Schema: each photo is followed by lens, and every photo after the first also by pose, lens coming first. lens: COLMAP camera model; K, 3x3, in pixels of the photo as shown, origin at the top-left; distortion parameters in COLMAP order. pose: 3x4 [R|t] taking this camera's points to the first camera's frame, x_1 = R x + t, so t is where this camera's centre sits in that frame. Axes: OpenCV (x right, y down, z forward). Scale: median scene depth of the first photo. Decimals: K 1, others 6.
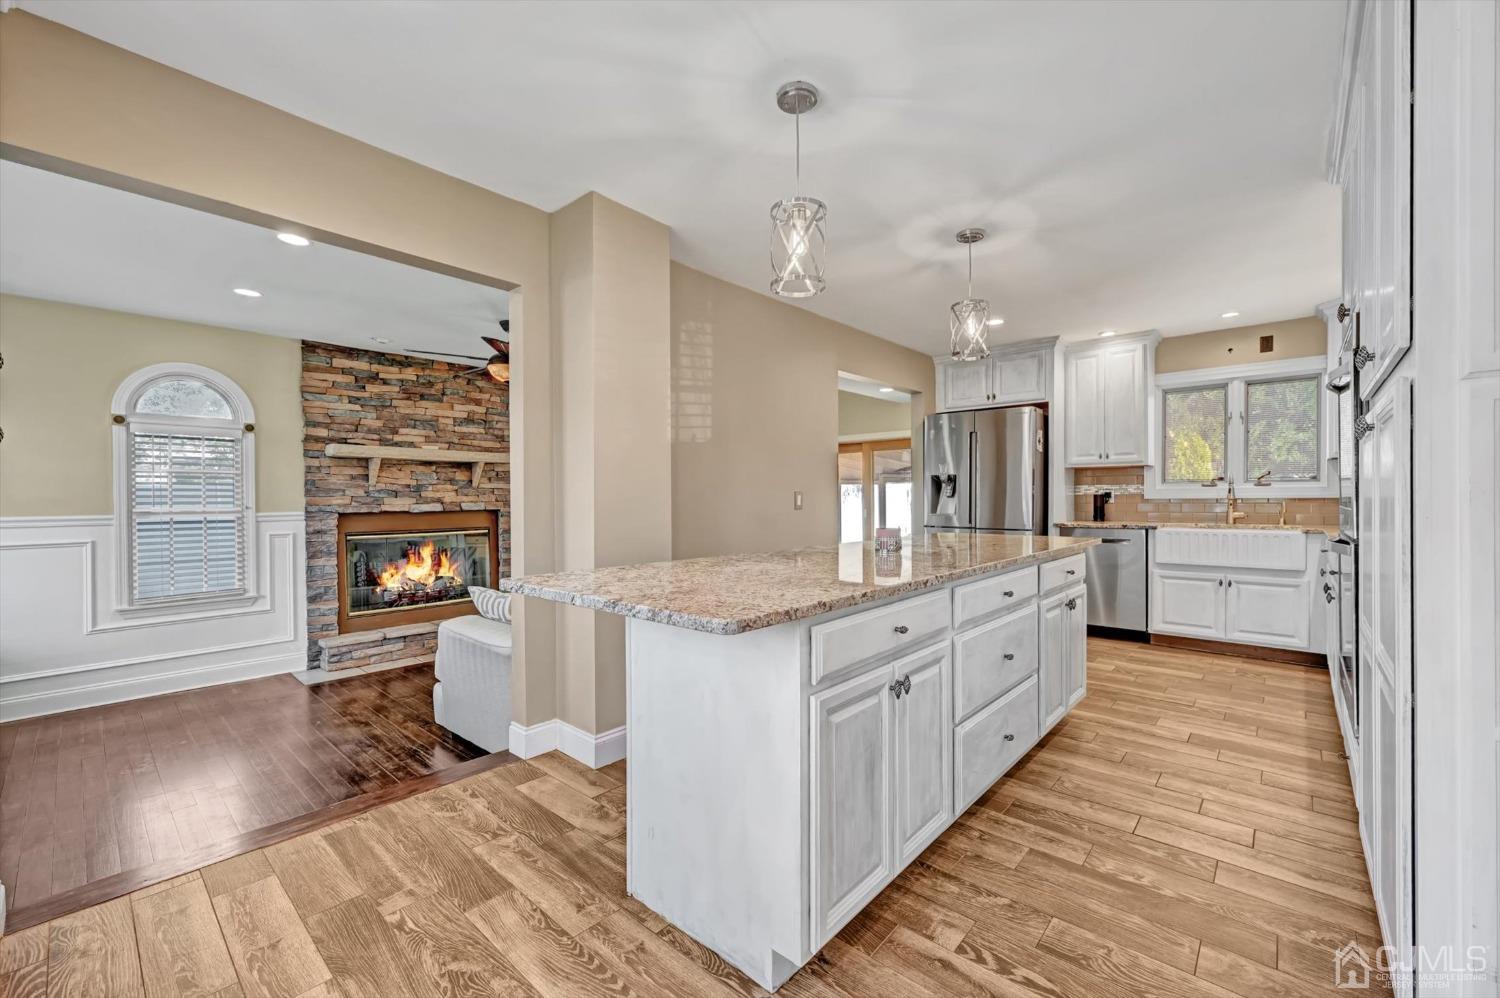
lens RADIAL K [[609.7, 0, 735.1], [0, 609.7, 500.4], [0, 0, 1]] dist [-0.000610, -0.000021]
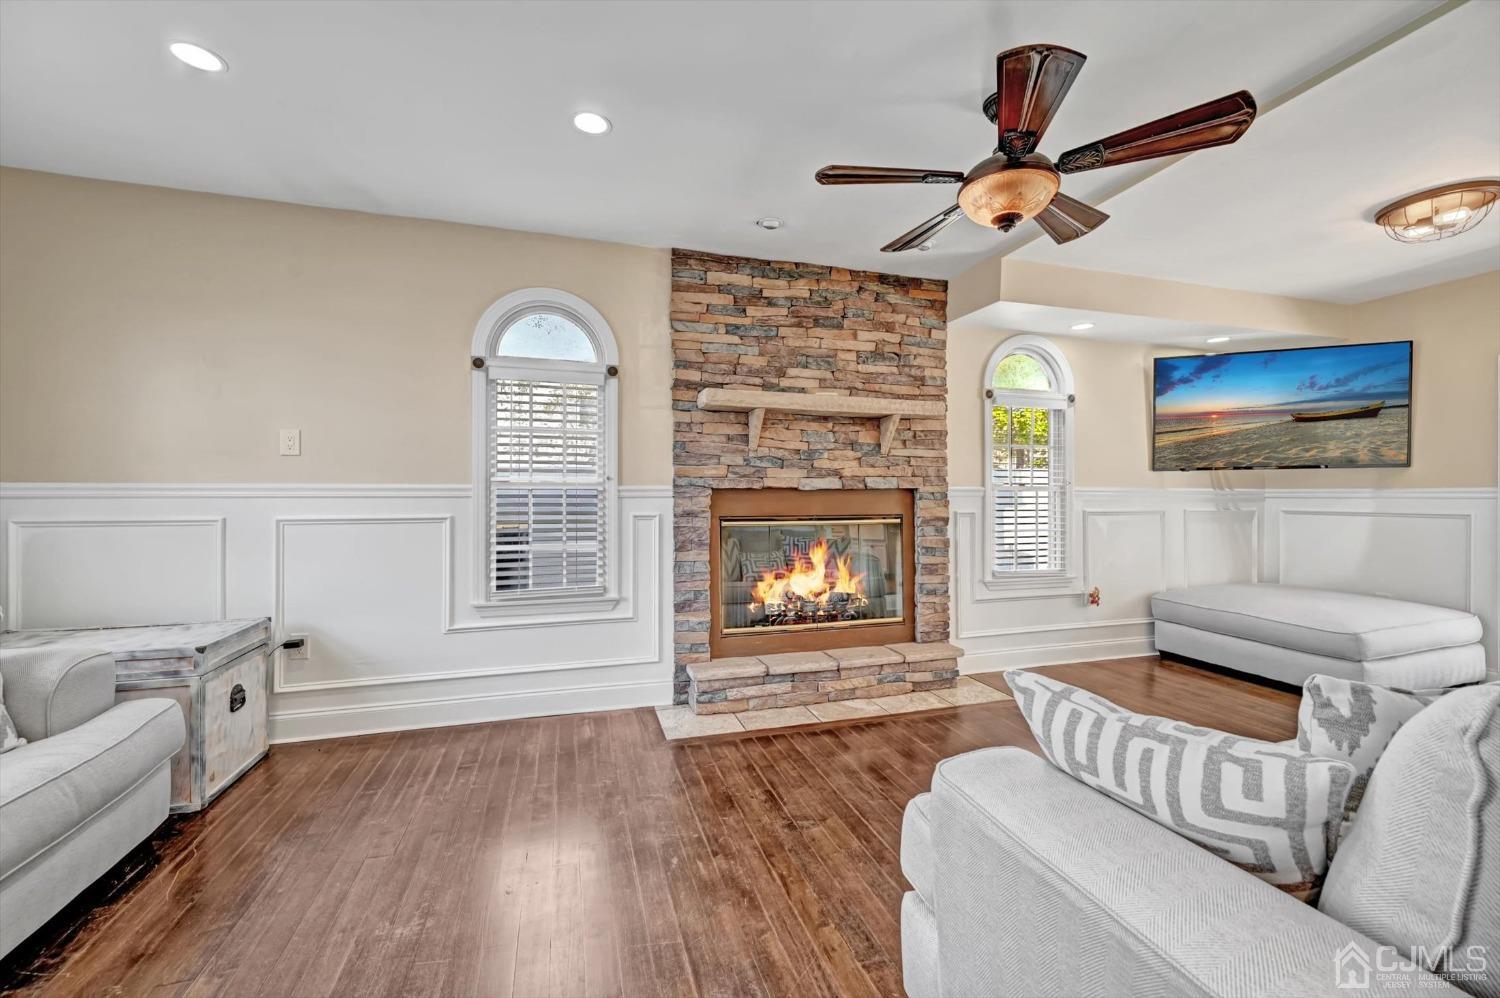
lens RADIAL K [[609.7, 0, 748.7], [0, 609.7, 489.8], [0, 0, 1]] dist [-0.000610, -0.000021]
pose [[0.866683, 0.006434, -0.498818, -0.257405], [-0.010016, 0.999940, -0.004505, 0.025053], [0.498759, 0.008900, 0.866695, 0.402648]]
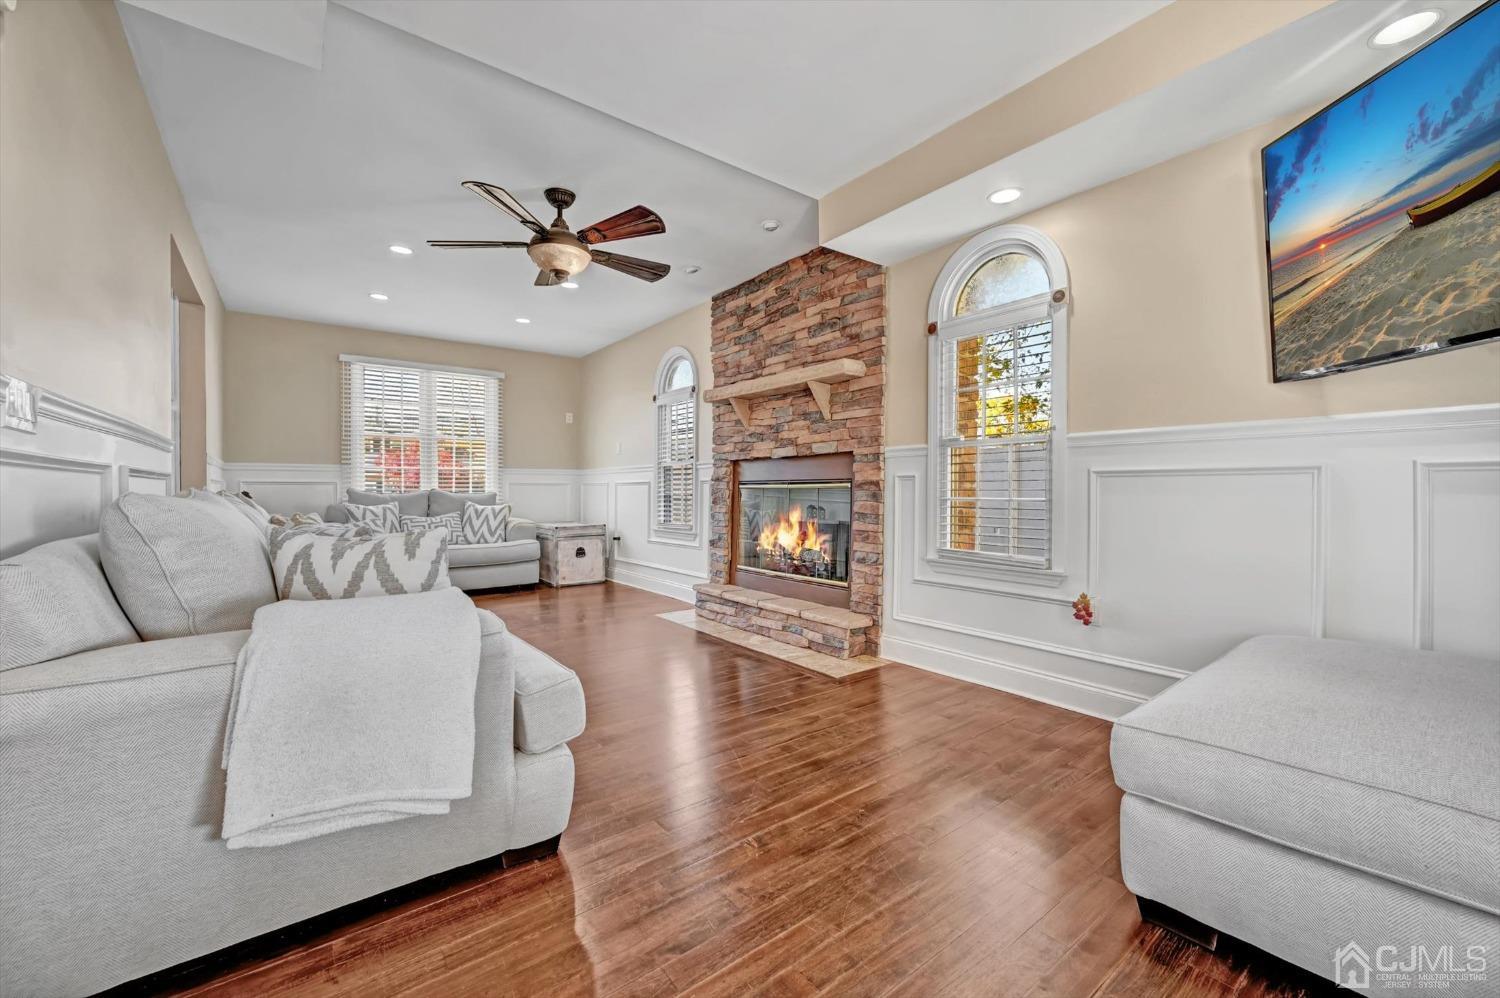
lens RADIAL K [[609.7, 0, 747.0], [0, 609.7, 492.1], [0, 0, 1]] dist [-0.000610, -0.000021]
pose [[-0.180500, 0.006301, -0.983555, 0.307005], [-0.006072, 0.999953, 0.007521, 0.063718], [0.983556, 0.007330, -0.180453, 1.201293]]
